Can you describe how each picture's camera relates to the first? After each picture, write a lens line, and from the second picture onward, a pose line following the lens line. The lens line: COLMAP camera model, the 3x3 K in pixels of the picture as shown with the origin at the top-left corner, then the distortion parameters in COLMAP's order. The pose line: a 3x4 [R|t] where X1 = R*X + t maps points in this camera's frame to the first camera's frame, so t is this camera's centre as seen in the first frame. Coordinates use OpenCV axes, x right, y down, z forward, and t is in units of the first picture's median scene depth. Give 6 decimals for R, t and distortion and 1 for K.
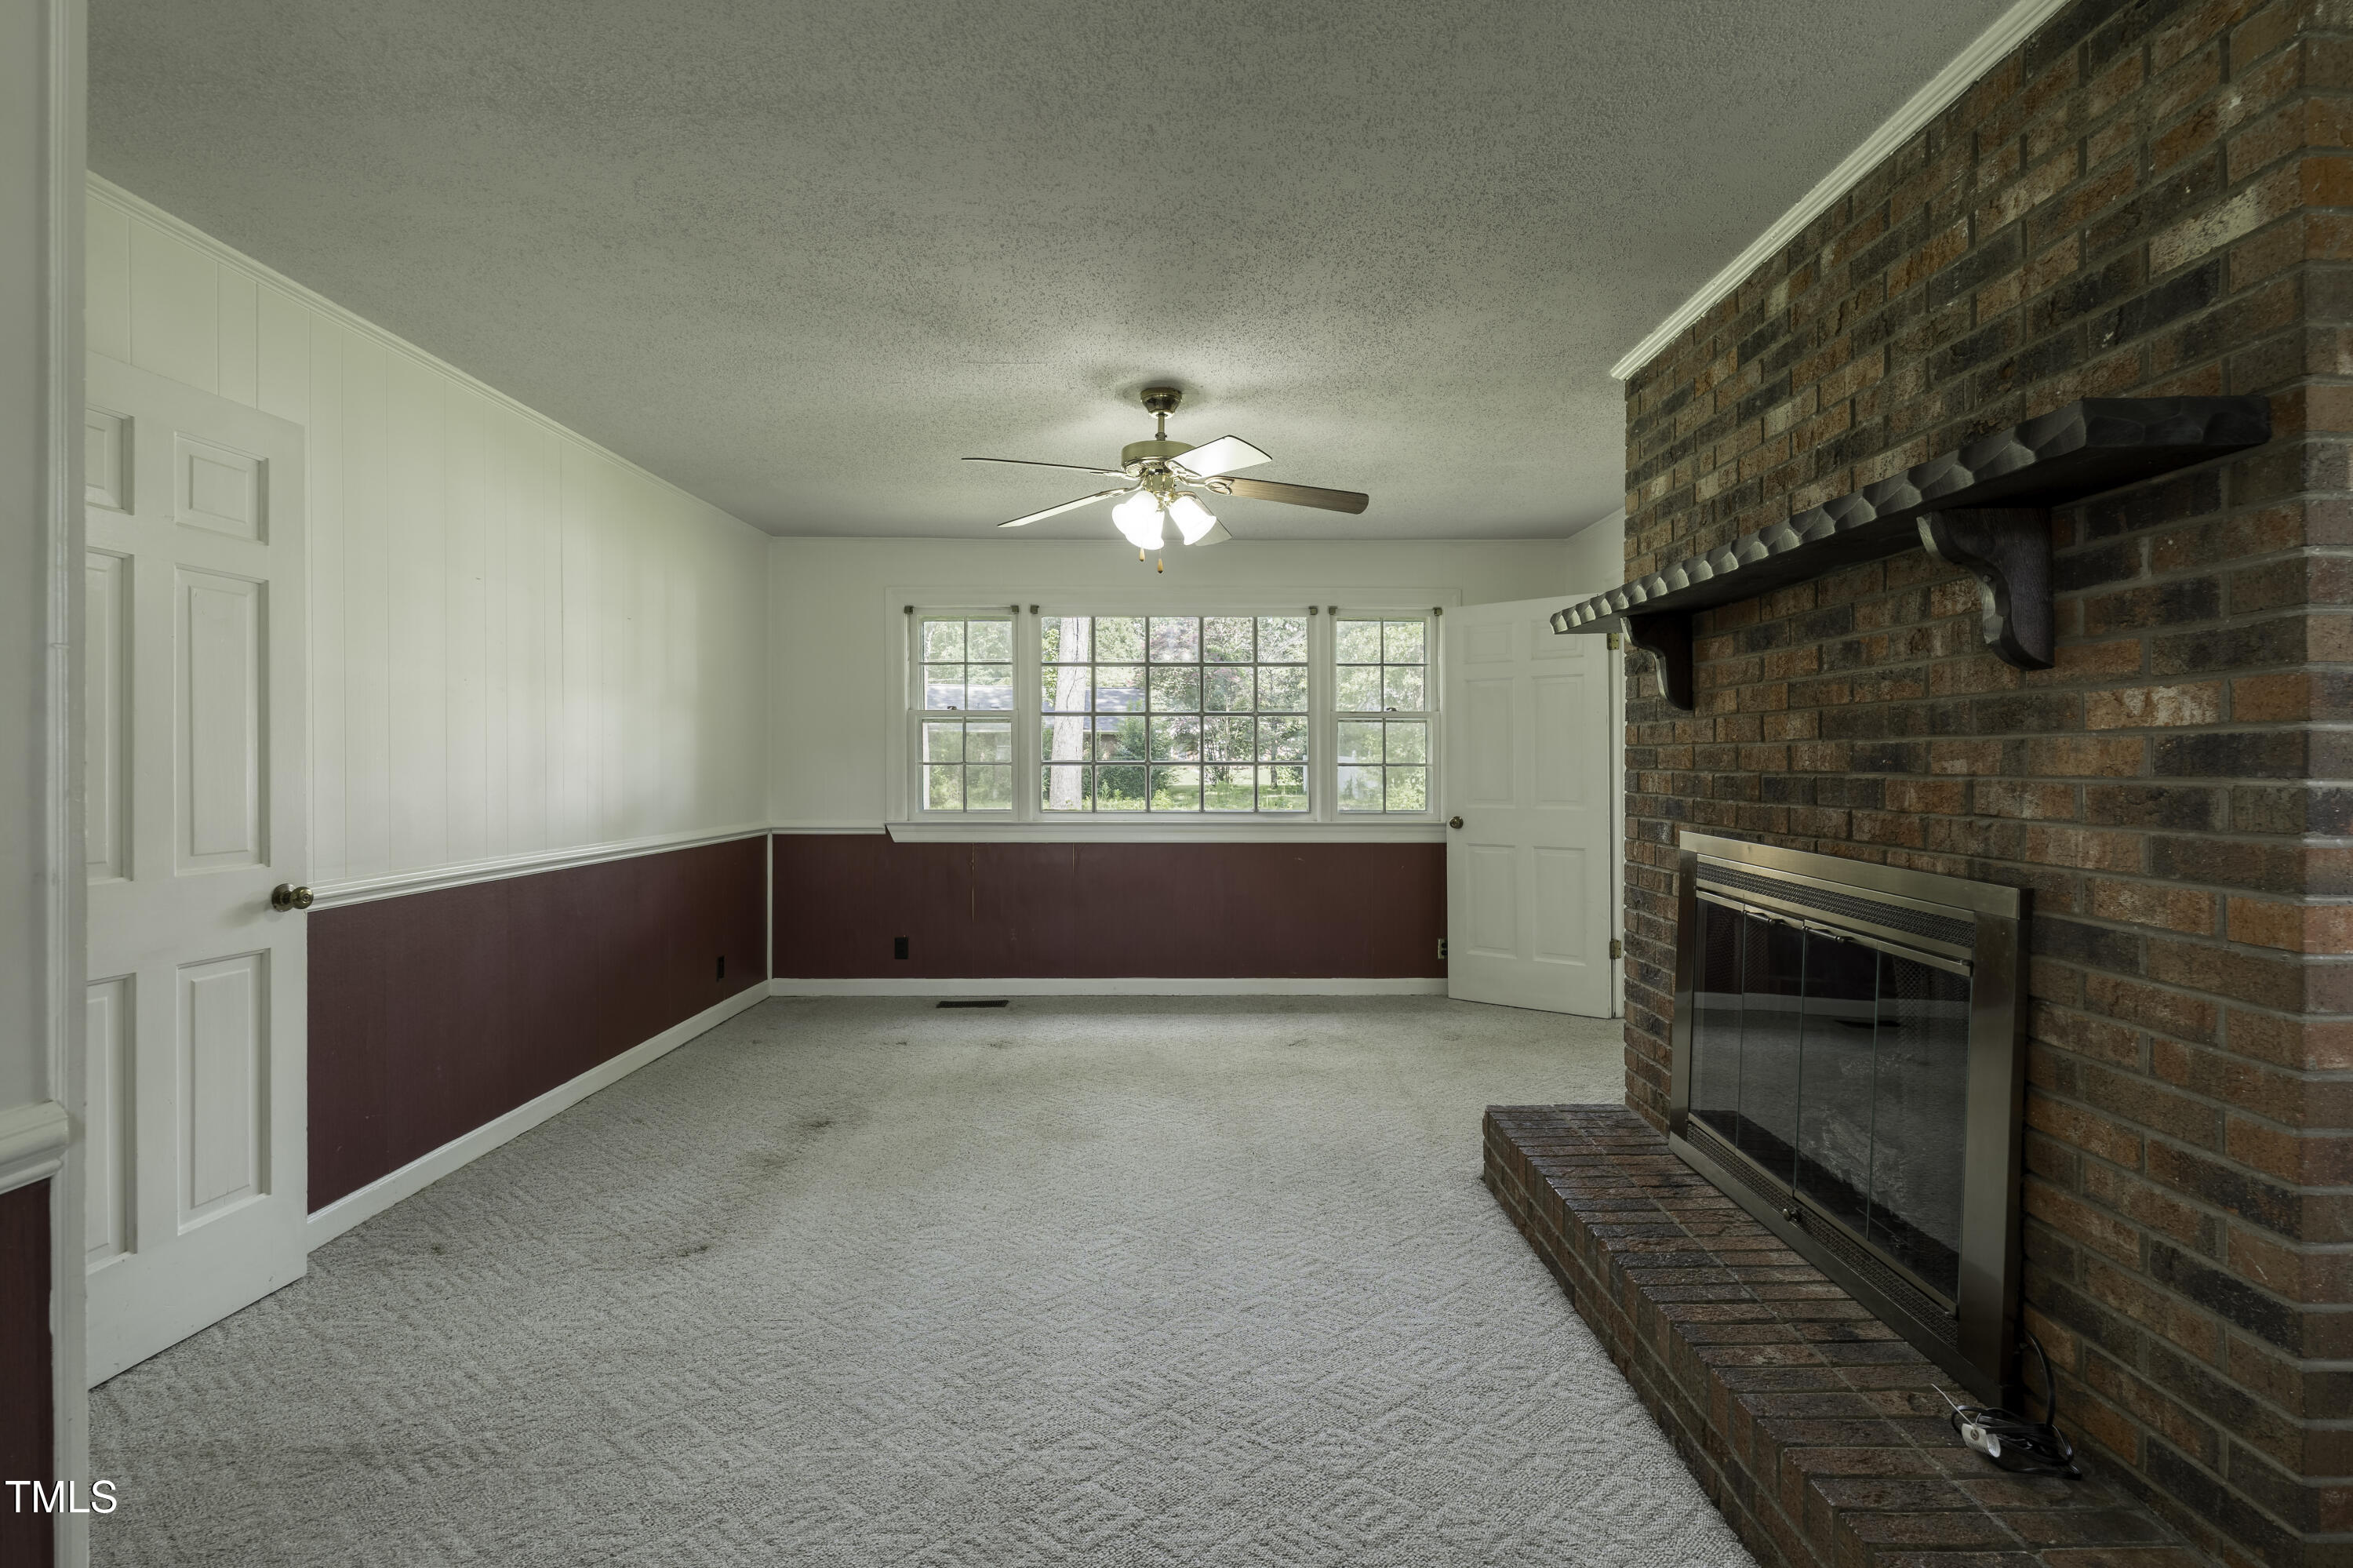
lens RADIAL K [[1112.7, 0, 1190.7], [0, 1112.7, 769.4], [0, 0, 1]] dist [0.000033, -0.000090]
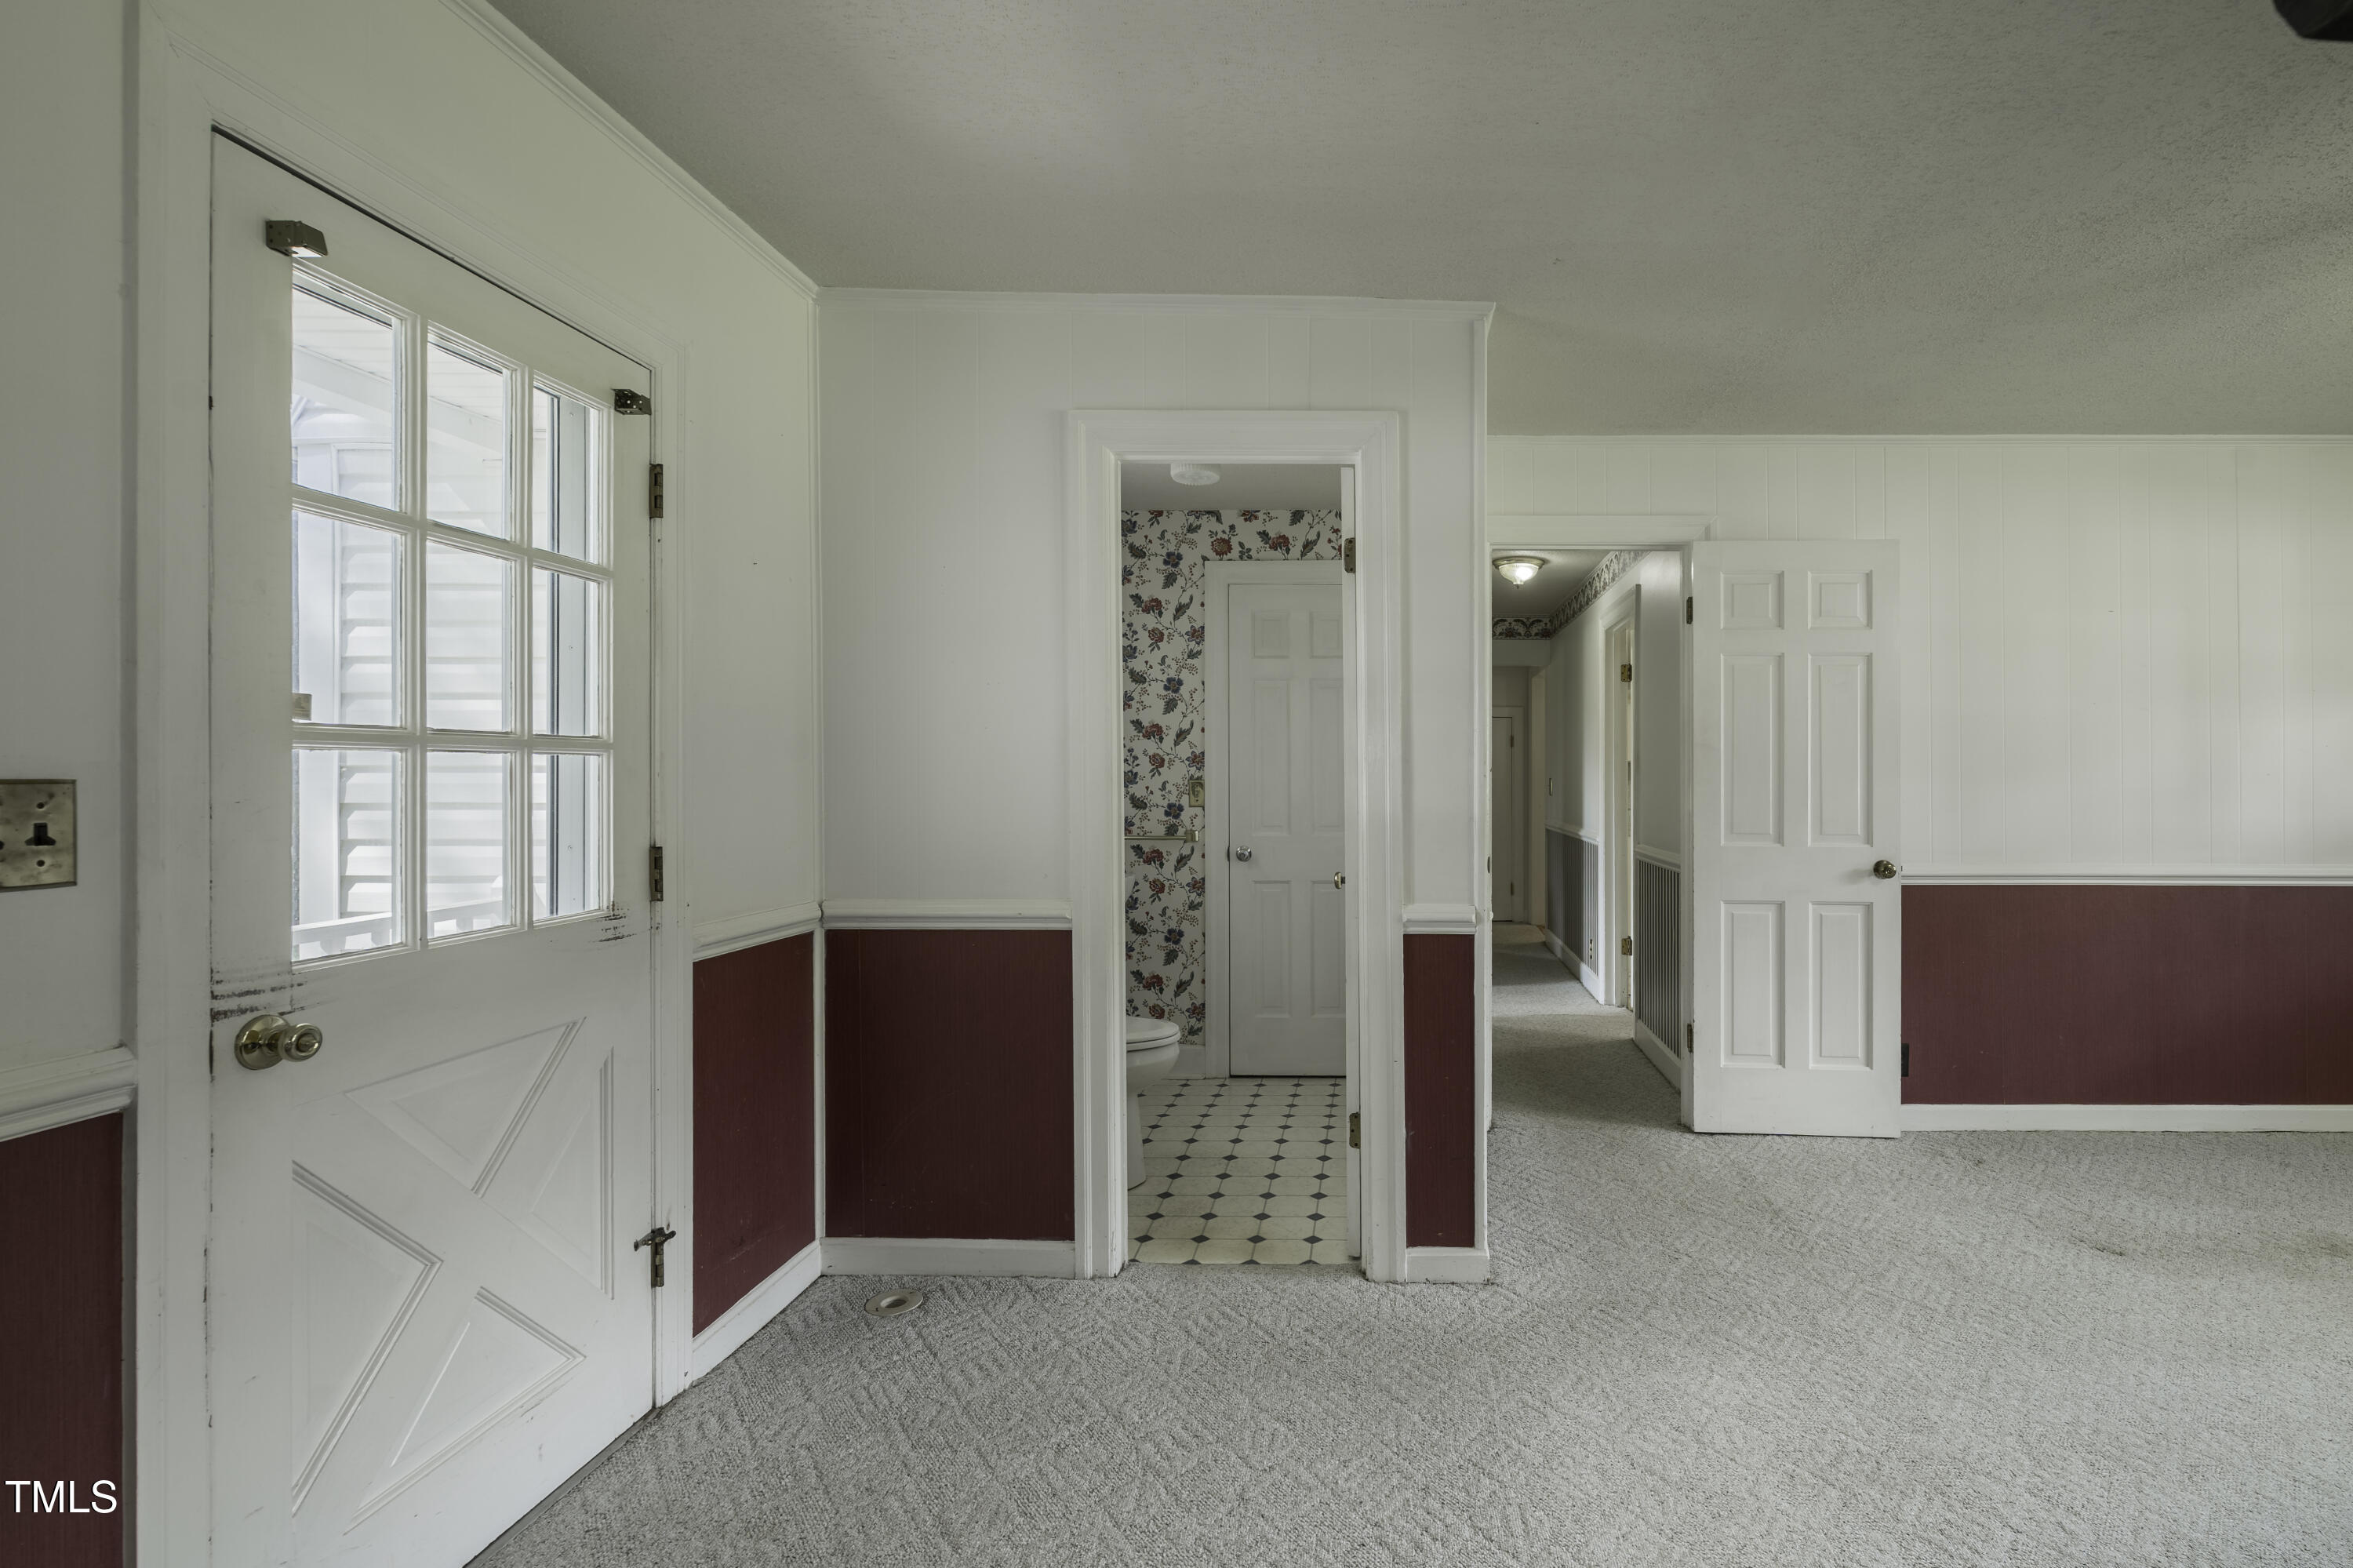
lens RADIAL K [[1112.7, 0, 1184.8], [0, 1112.7, 783.5], [0, 0, 1]] dist [0.000033, -0.000090]
pose [[-0.206651, -0.000922, -0.978414, 0.801176], [-0.002406, 0.999997, -0.000435, 0.006575], [0.978412, 0.002264, -0.206653, 0.416356]]
